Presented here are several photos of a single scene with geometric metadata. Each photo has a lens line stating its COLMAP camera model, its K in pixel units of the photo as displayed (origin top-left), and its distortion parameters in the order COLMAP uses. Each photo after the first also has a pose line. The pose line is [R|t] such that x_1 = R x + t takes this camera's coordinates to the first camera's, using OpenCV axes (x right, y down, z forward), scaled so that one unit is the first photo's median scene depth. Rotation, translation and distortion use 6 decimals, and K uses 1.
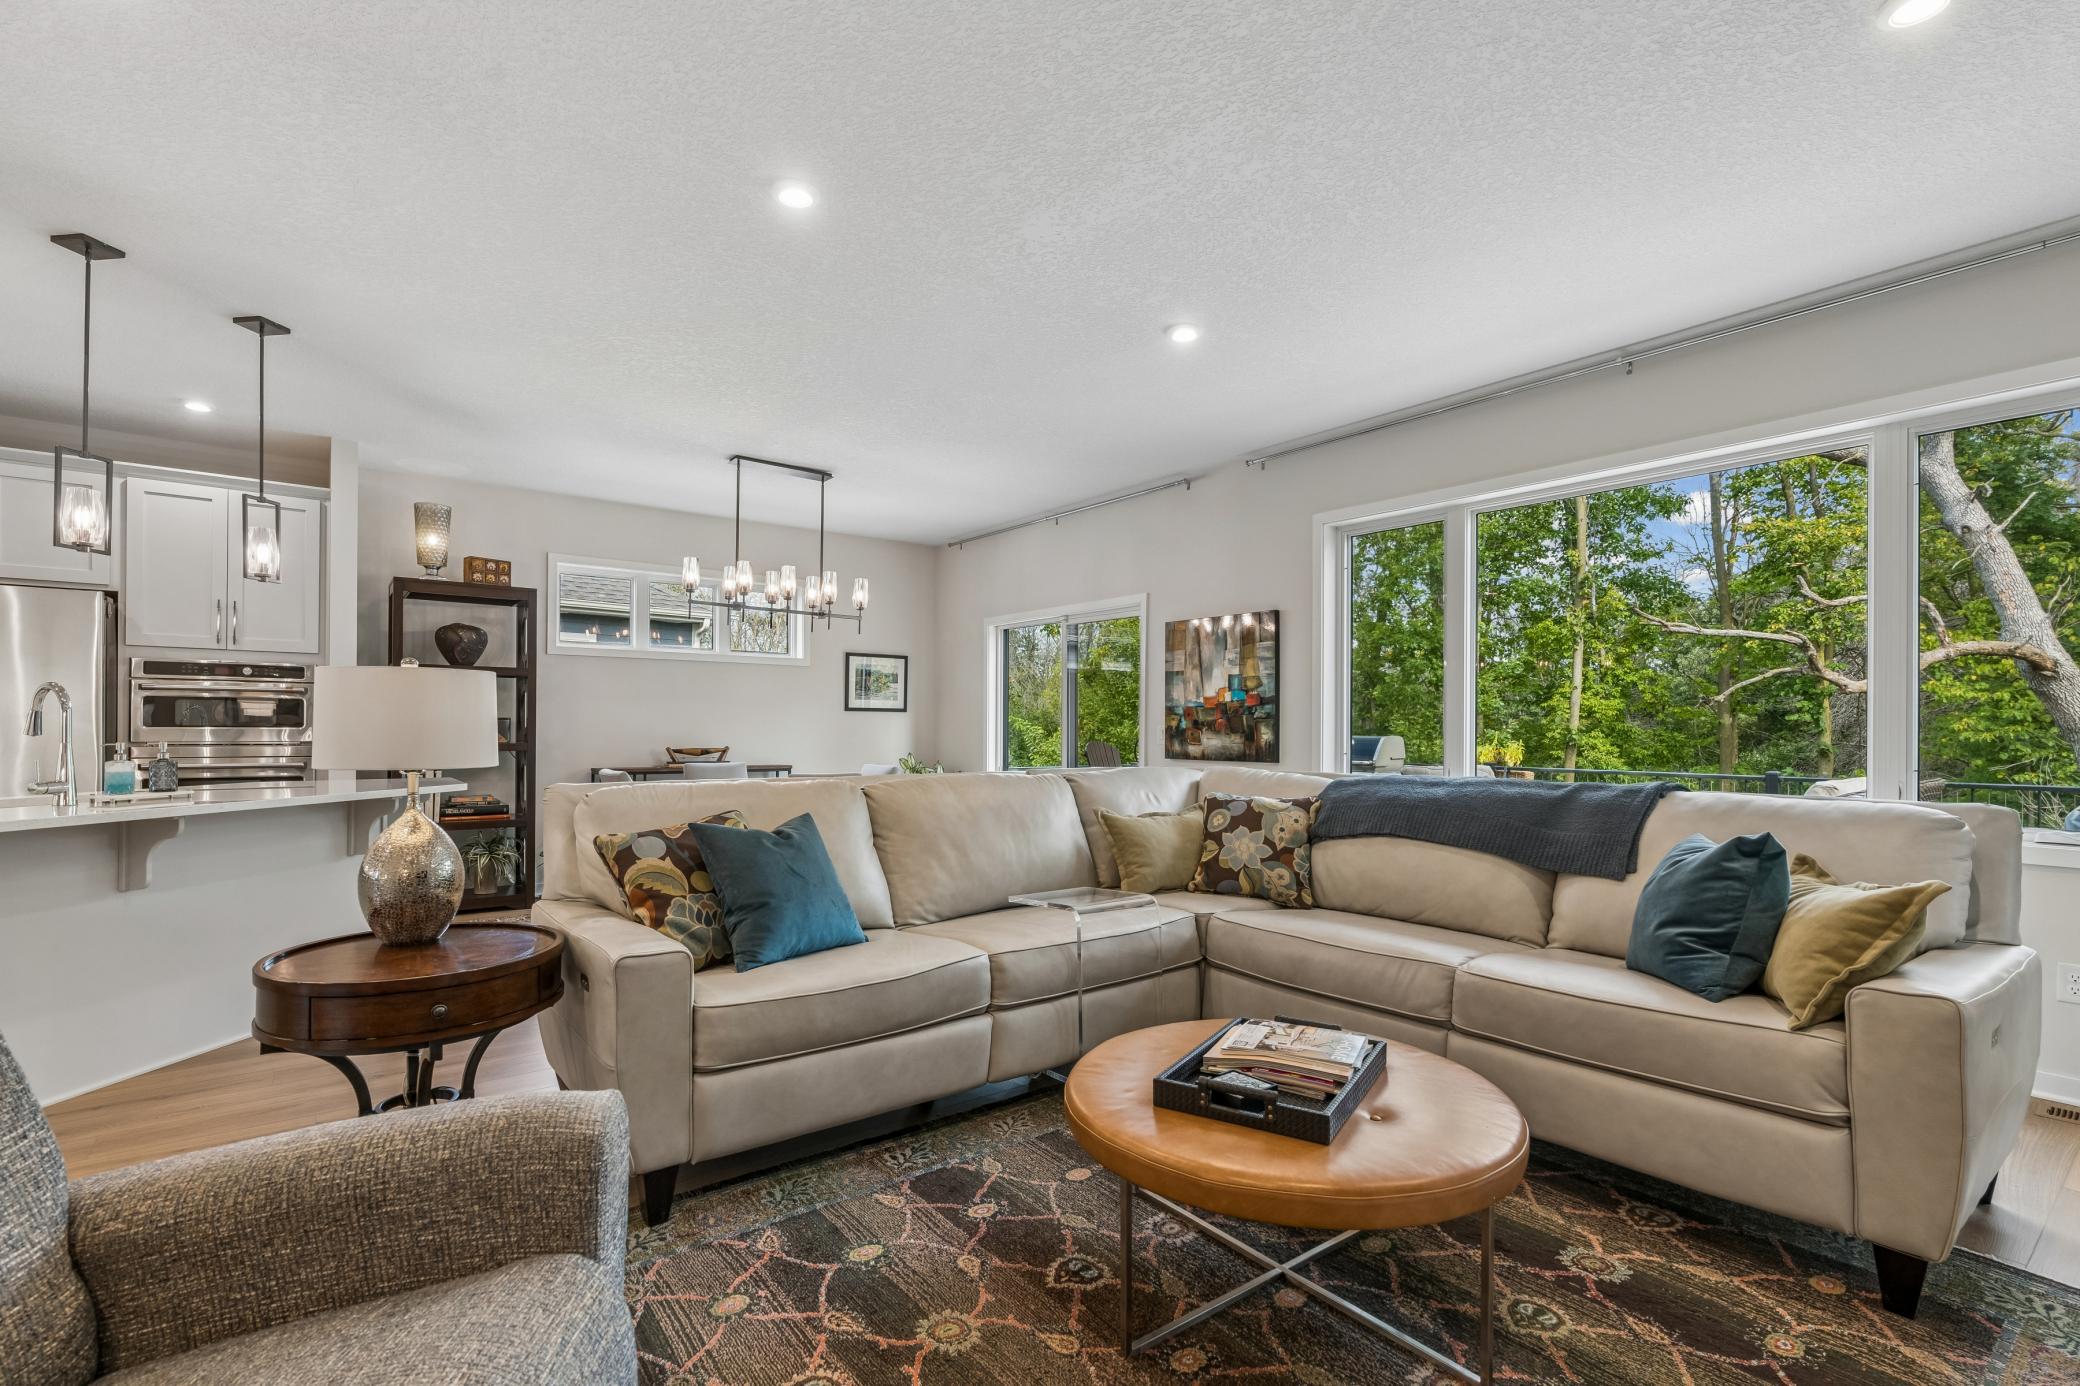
lens RADIAL K [[941.1, 0, 1024.0], [0, 941.1, 723.1], [0, 0, 1]] dist [-0.009326, 0.003737]
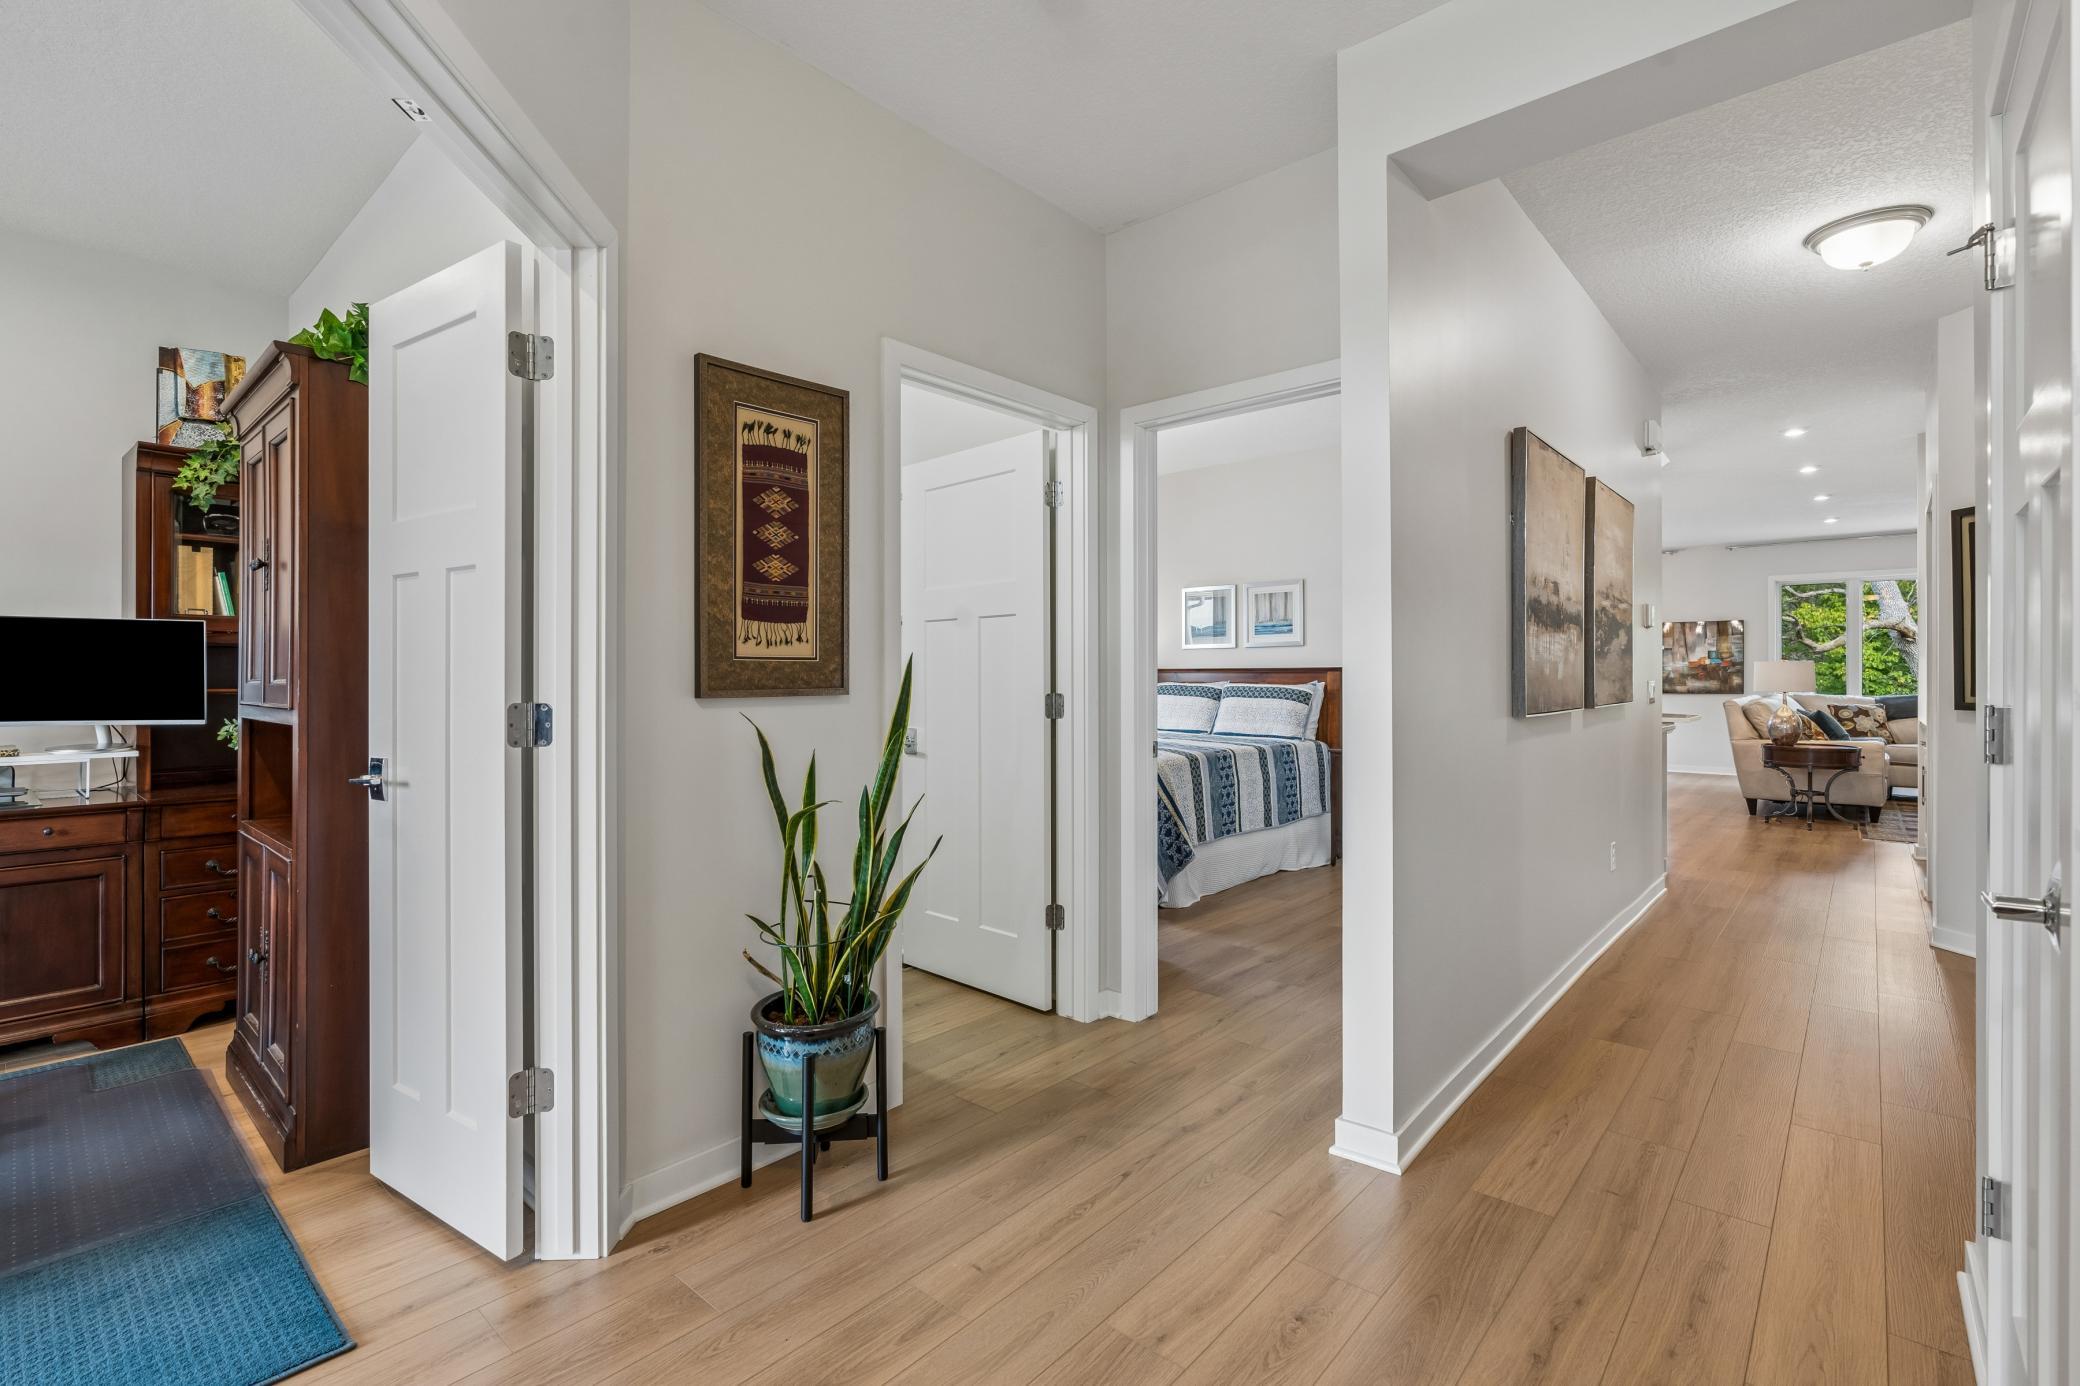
lens RADIAL K [[941.1, 0, 1039.2], [0, 941.1, 675.1], [0, 0, 1]] dist [-0.009326, 0.003737]
pose [[0.980953, -0.007433, 0.194102, -1.581437], [0.006570, 0.999965, 0.005087, -0.018732], [-0.194133, -0.003714, 0.980968, -0.695907]]
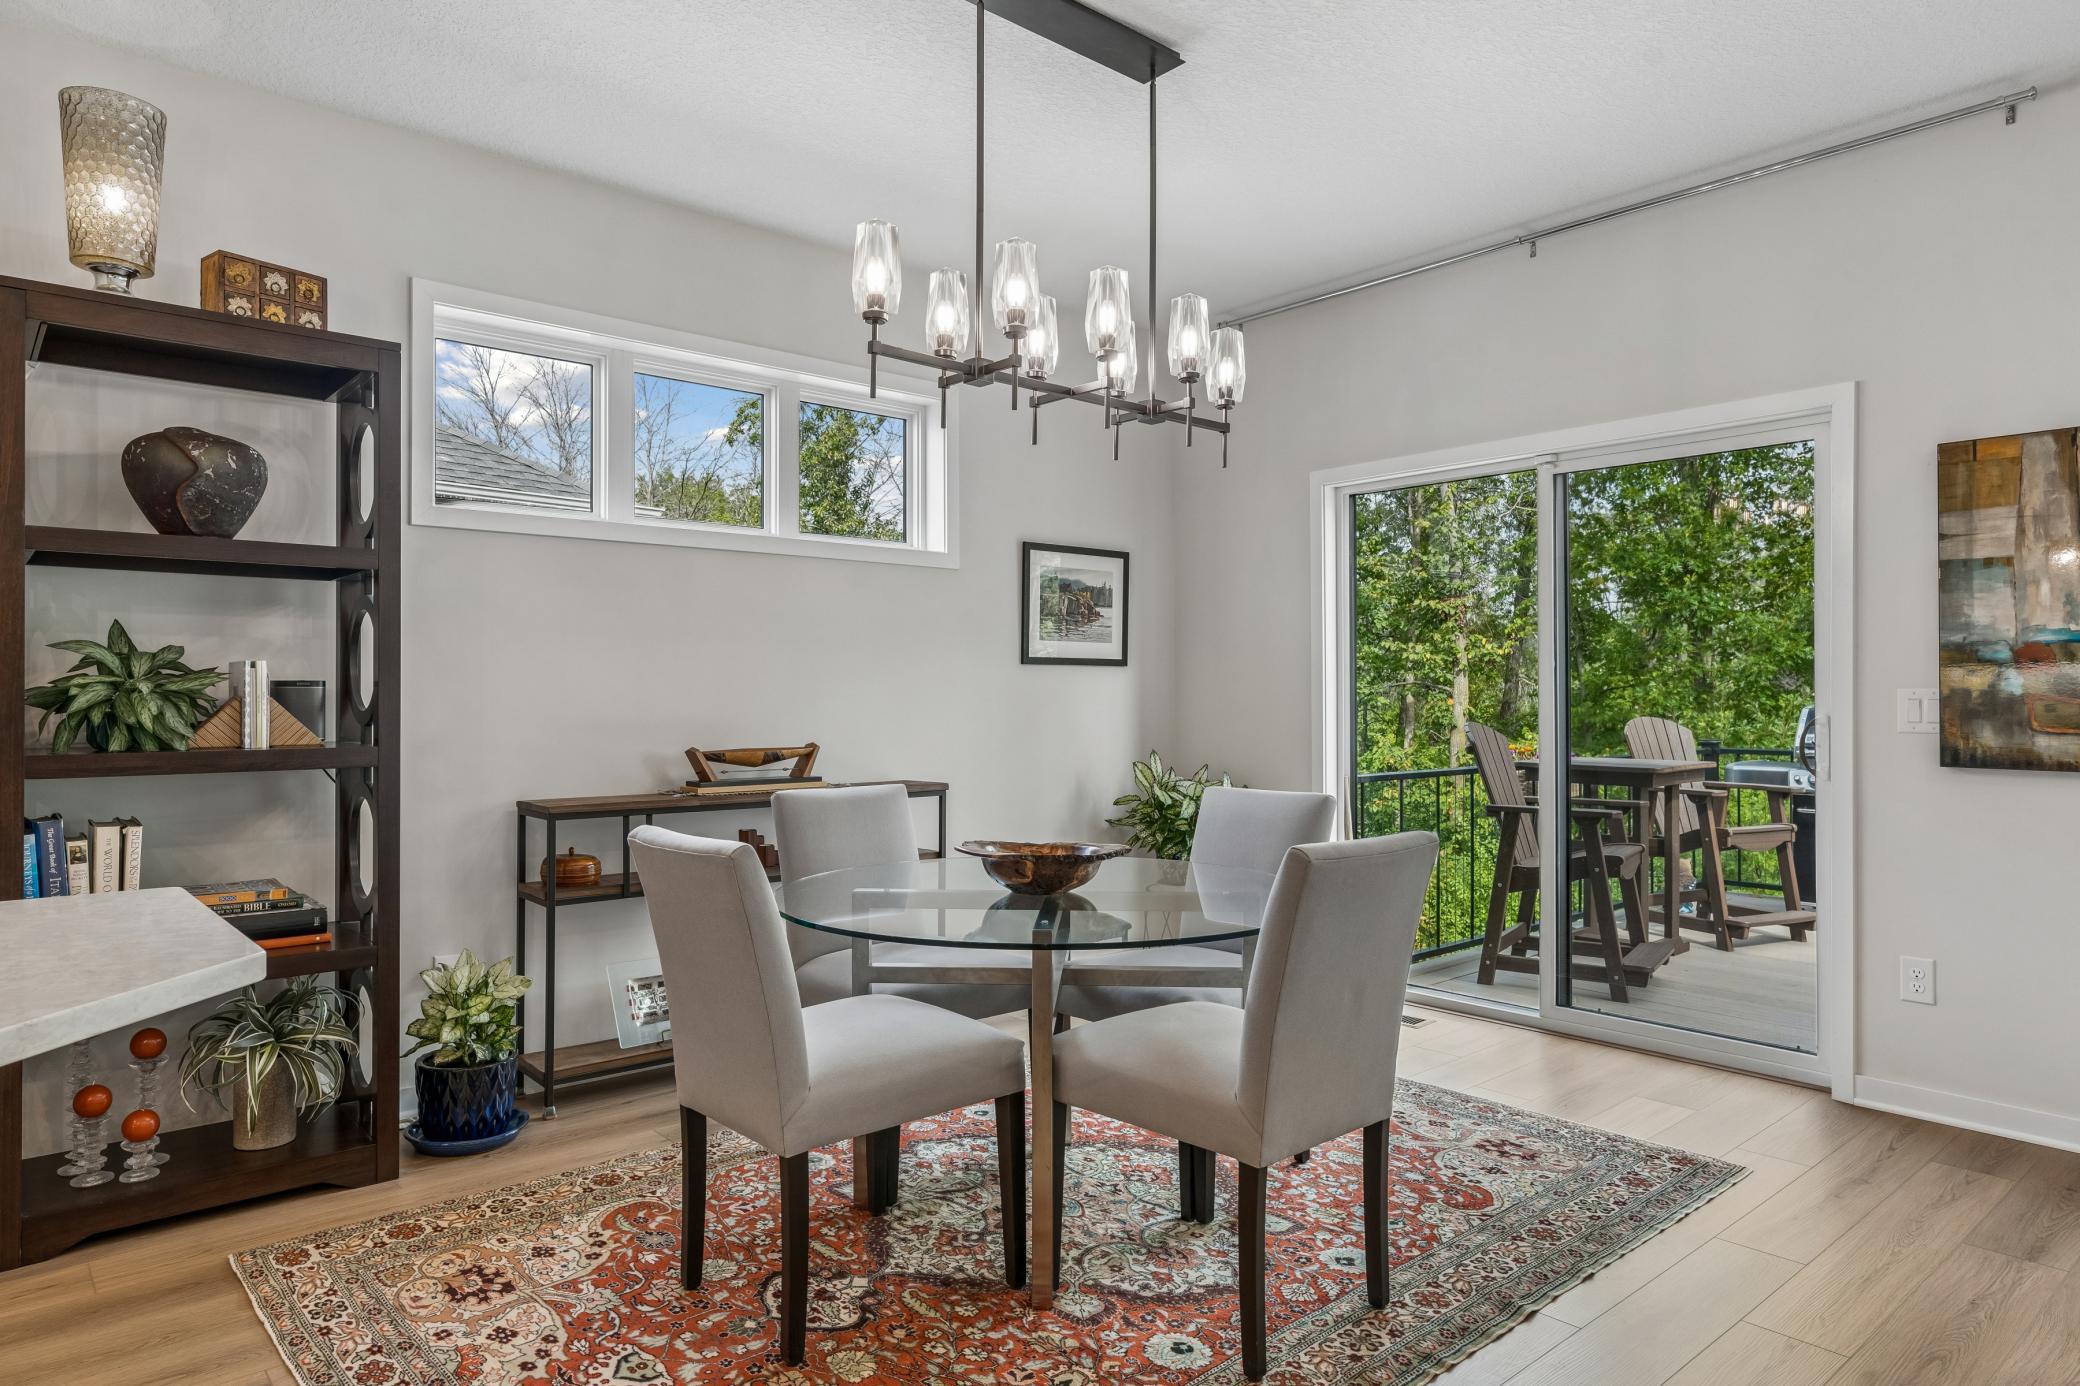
lens RADIAL K [[1263.2, 0, 1039.0], [0, 1263.2, 684.1], [0, 0, 1]] dist [-0.000061, 0.001244]
pose [[0.997705, -0.006967, 0.067350, -0.312743], [0.007257, 0.999965, -0.004054, 0.000043], [-0.067319, 0.004533, 0.997721, 0.497130]]
